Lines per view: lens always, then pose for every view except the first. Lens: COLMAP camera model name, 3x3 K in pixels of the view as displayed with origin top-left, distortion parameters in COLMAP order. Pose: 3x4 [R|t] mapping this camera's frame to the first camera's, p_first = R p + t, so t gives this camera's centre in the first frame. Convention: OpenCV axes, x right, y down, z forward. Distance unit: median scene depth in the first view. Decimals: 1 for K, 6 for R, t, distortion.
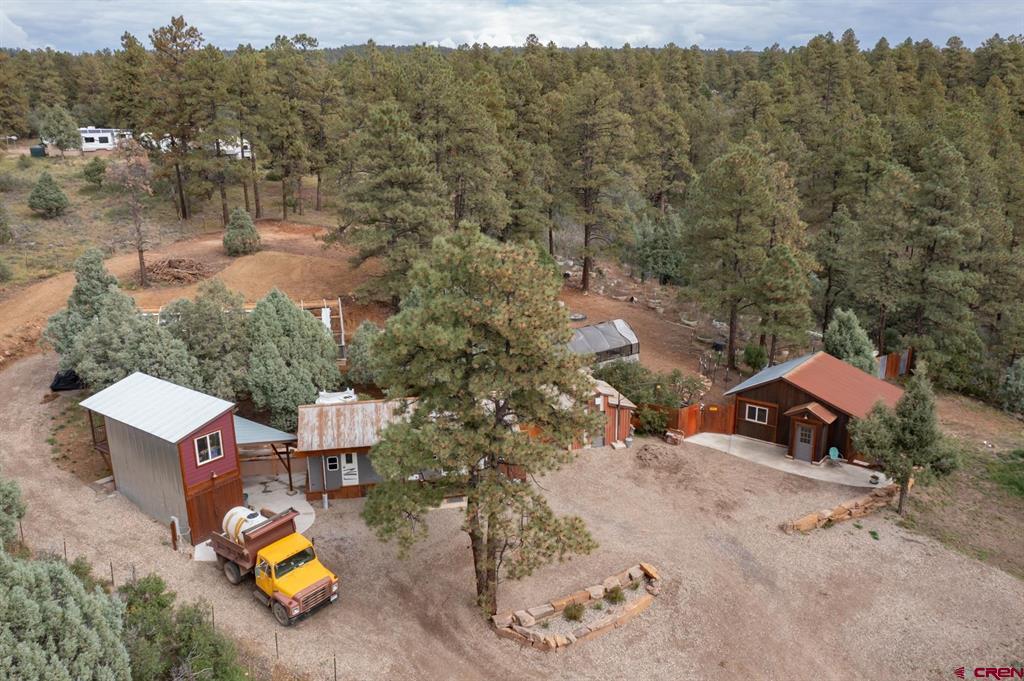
lens RADIAL K [[808.6, 0, 512.6], [0, 808.6, 342.7], [0, 0, 1]] dist [-0.001001, -0.001129]
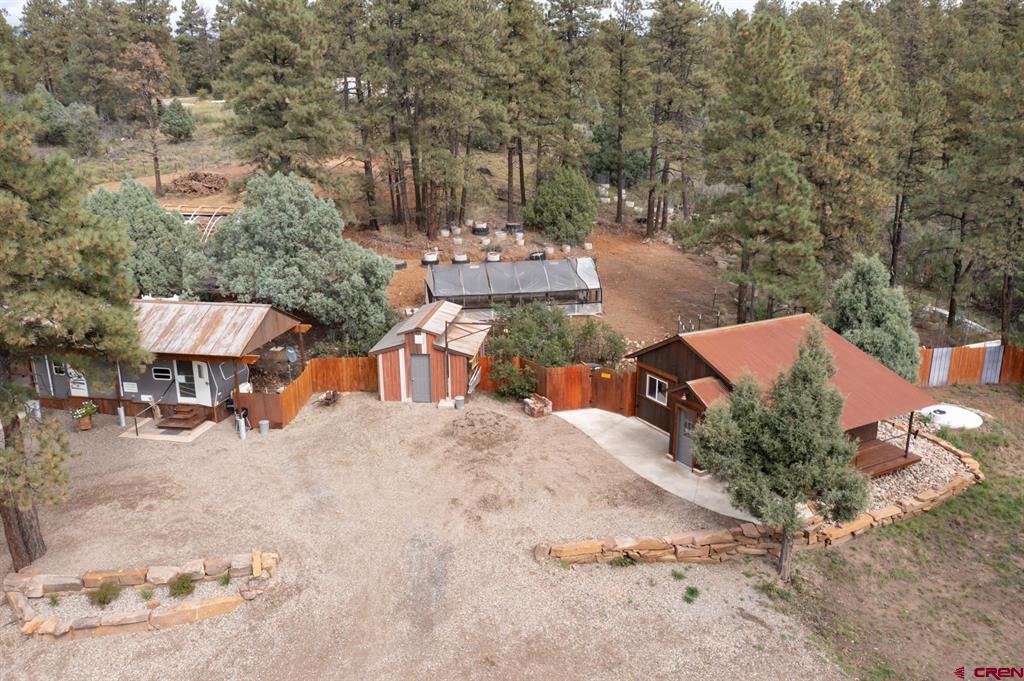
lens RADIAL K [[808.6, 0, 511.9], [0, 808.6, 339.4], [0, 0, 1]] dist [-0.001001, -0.001129]
pose [[0.919767, 0.106931, -0.377616, 0.464652], [-0.102046, 0.994233, 0.032984, 0.038746], [0.378965, 0.008196, 0.925375, 0.345573]]
